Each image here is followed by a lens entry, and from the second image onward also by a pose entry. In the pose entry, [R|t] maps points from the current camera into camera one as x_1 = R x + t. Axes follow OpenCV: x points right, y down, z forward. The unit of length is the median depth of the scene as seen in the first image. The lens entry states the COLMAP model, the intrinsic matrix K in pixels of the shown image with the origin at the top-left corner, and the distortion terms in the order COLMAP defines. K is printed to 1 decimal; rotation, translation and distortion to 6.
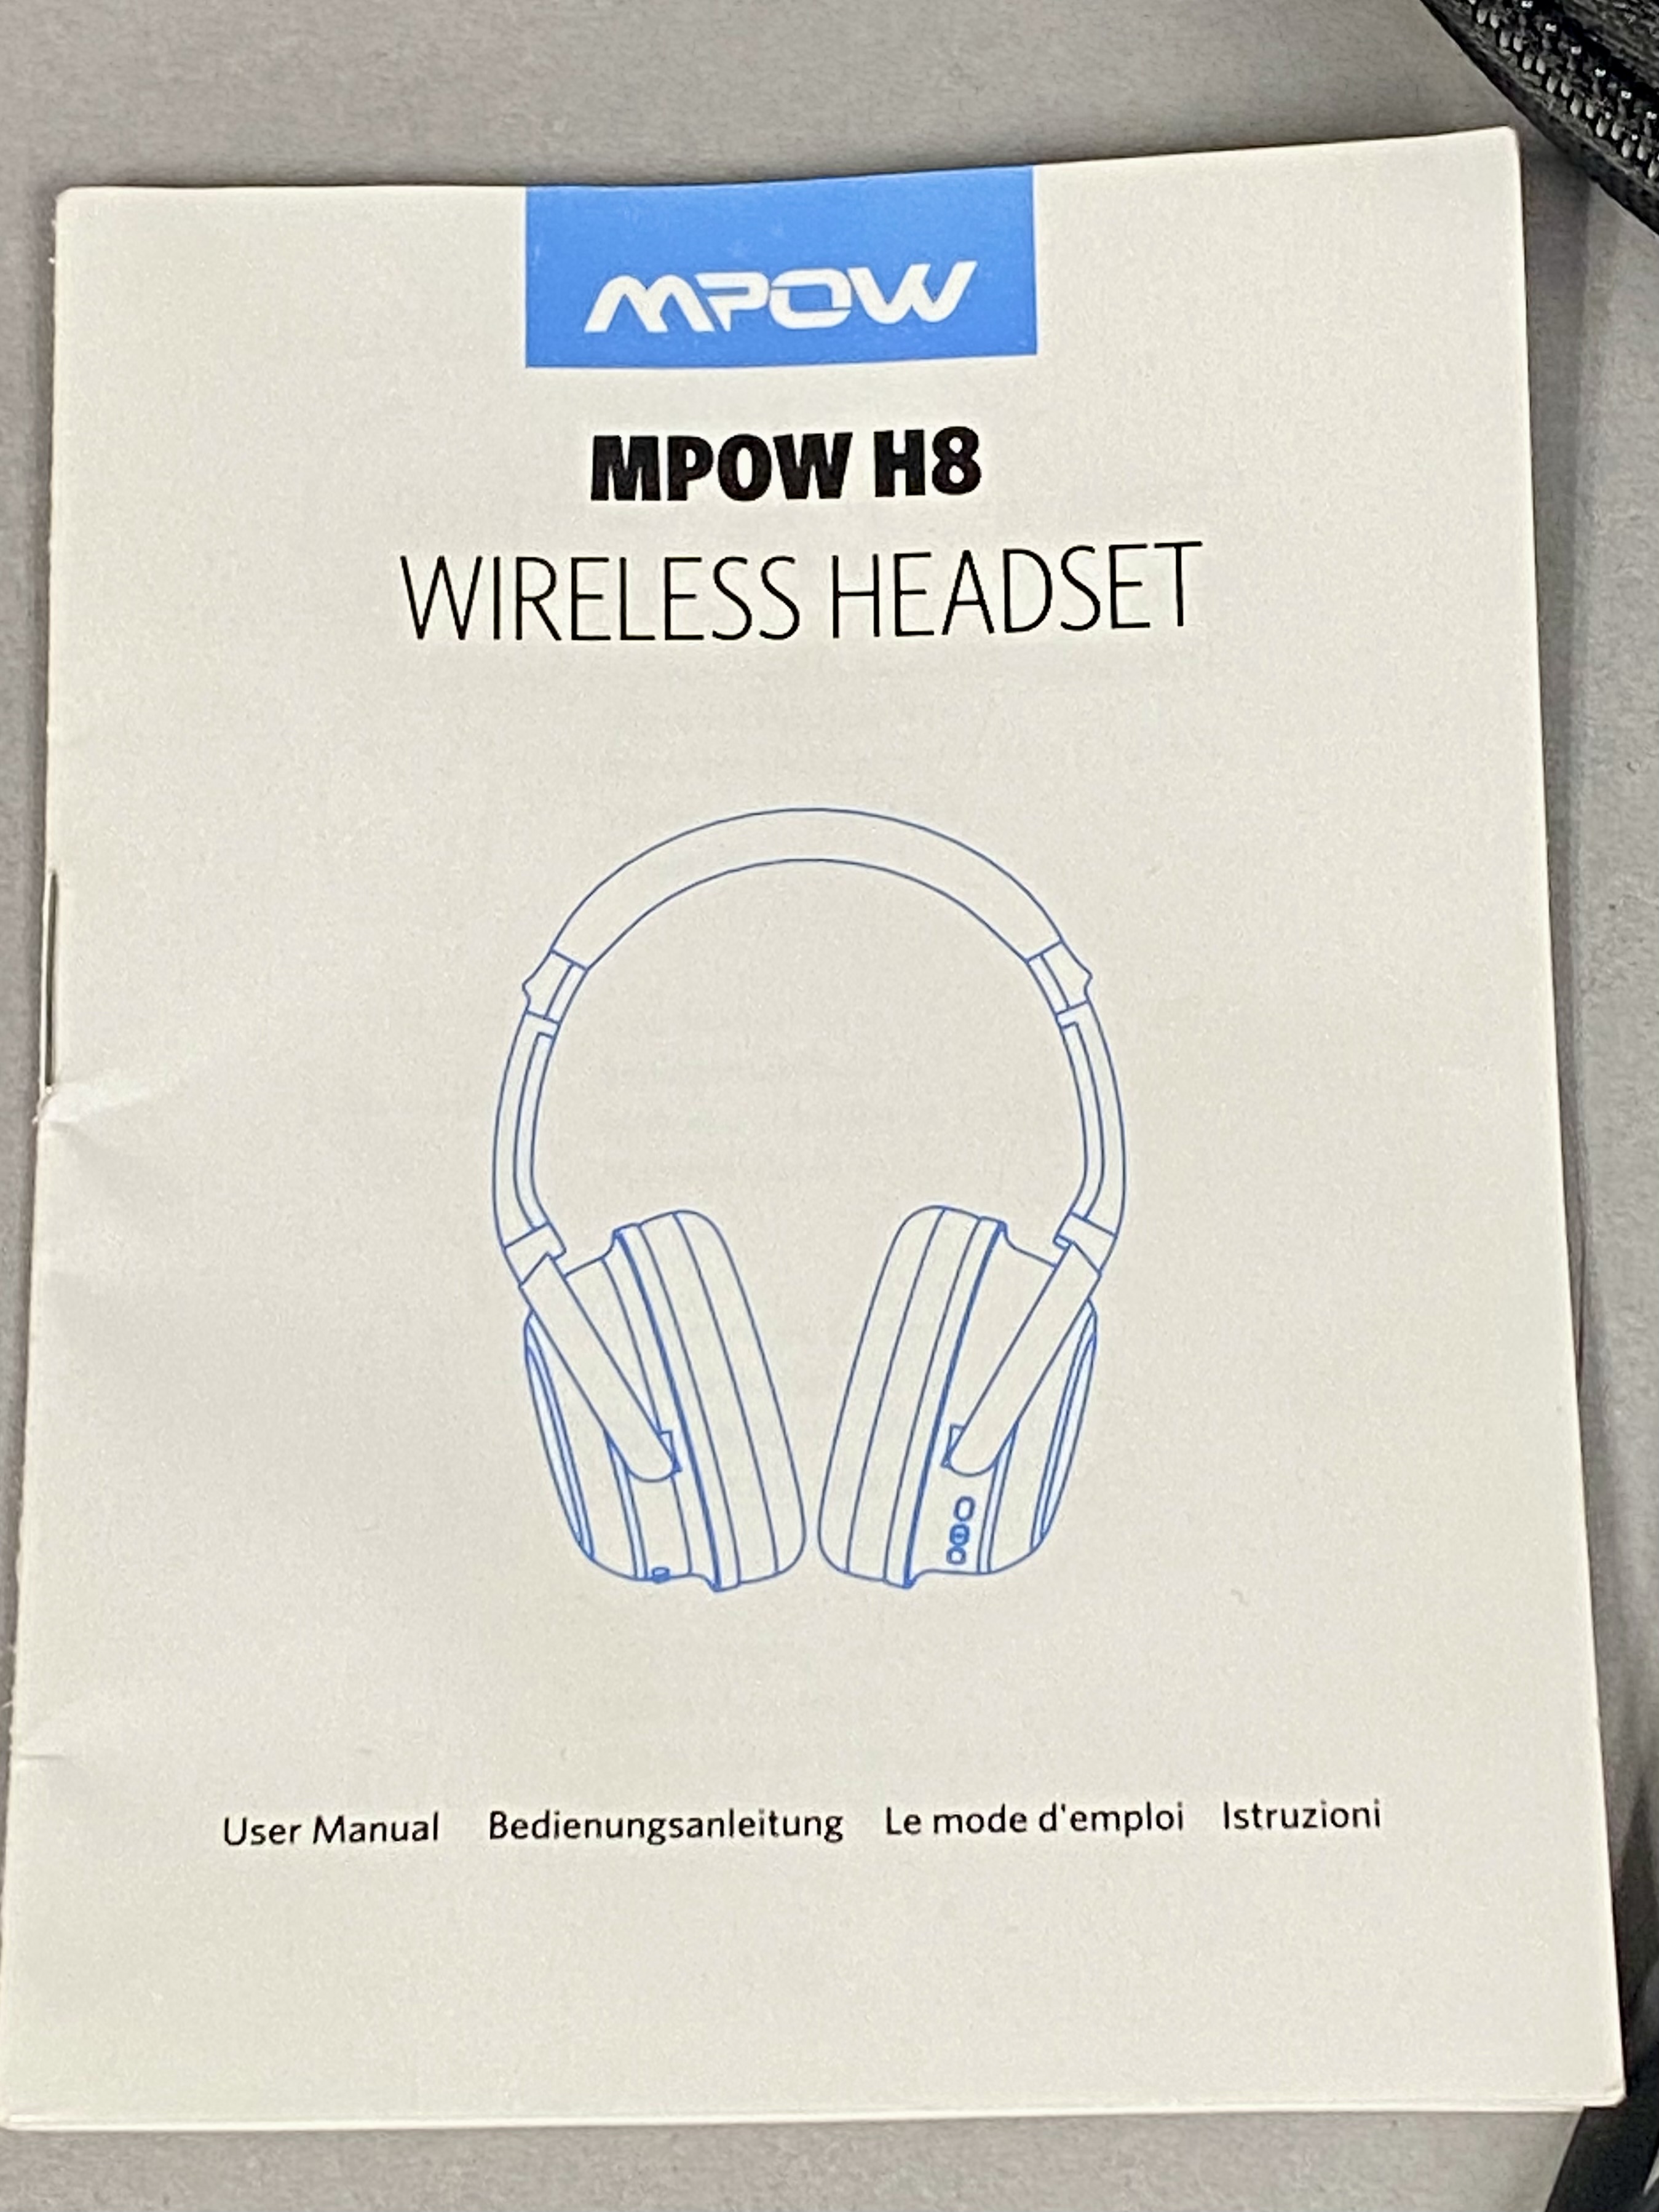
lens RADIAL K [[4844.5, 0, 830.2], [0, 4844.5, 1105.5], [0, 0, 1]] dist [0.105589, 0.000000]
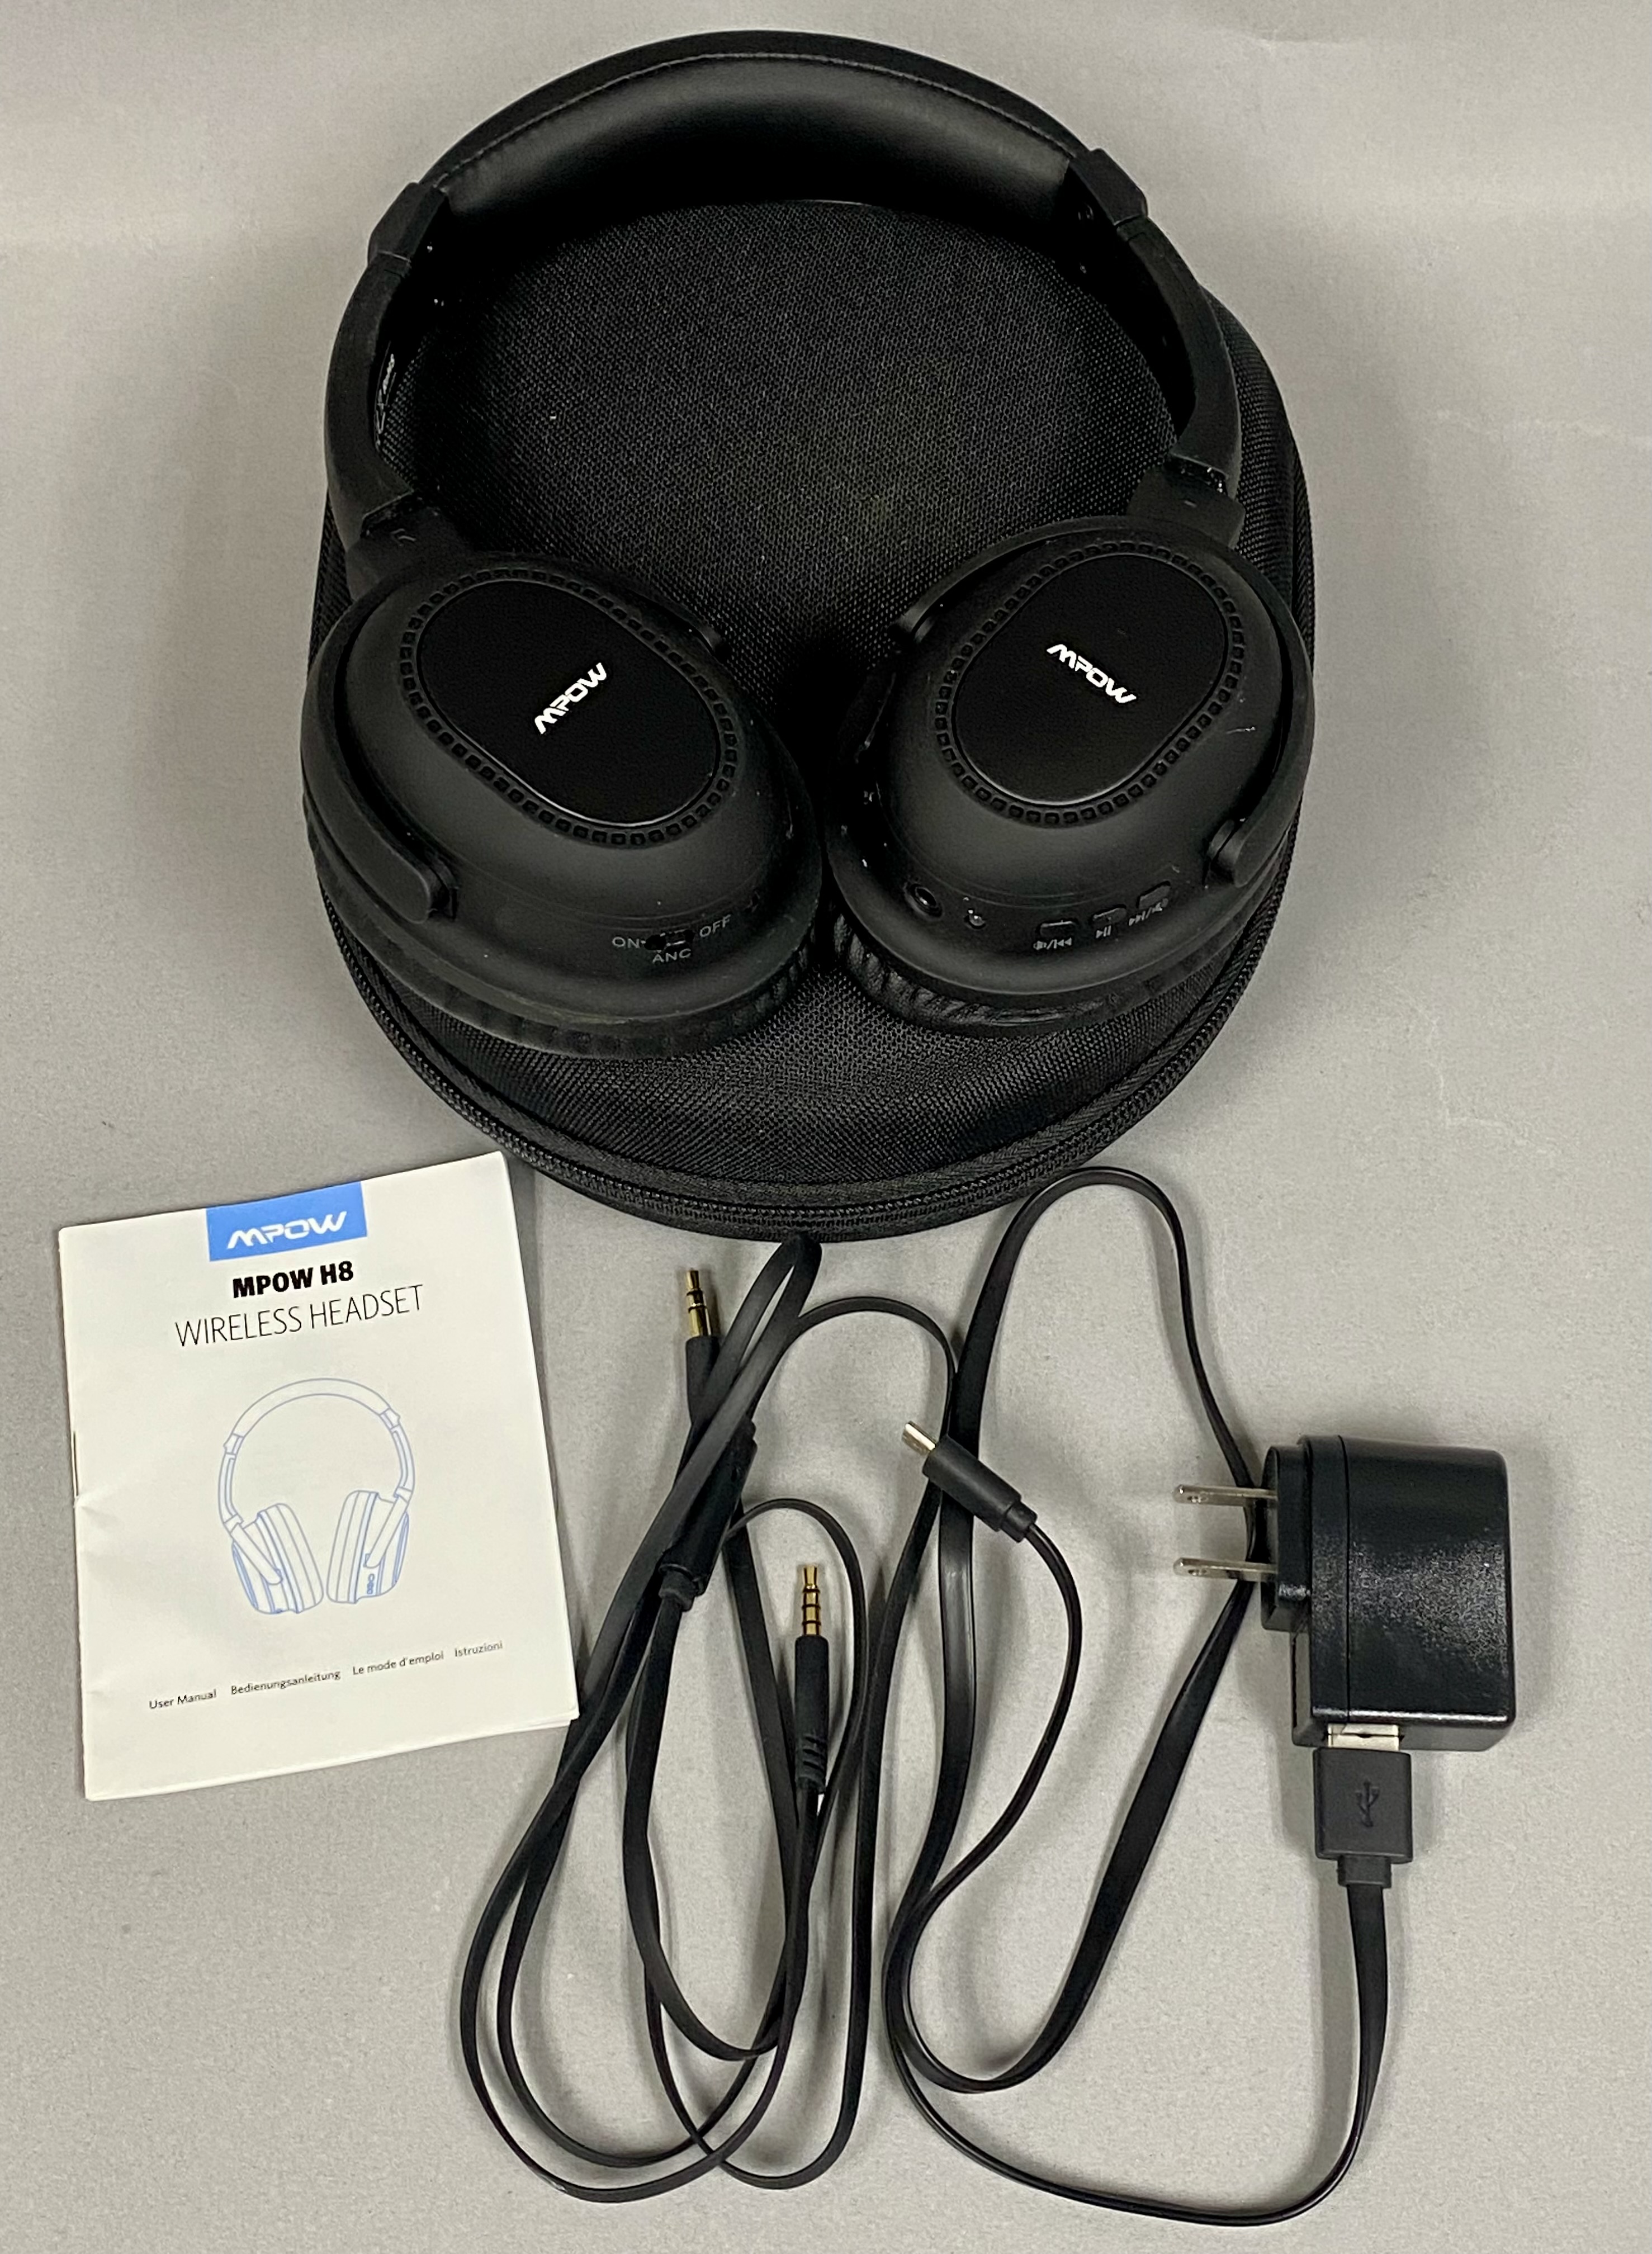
lens RADIAL K [[3326.6, 0, 826.4], [0, 3326.6, 1127.8], [0, 0, 1]] dist [0.131461, 0.000000]
pose [[0.989841, -0.127830, 0.062237, 0.217975], [0.139165, 0.960726, -0.240080, 0.356333], [-0.029103, 0.246302, 0.968756, -1.197002]]
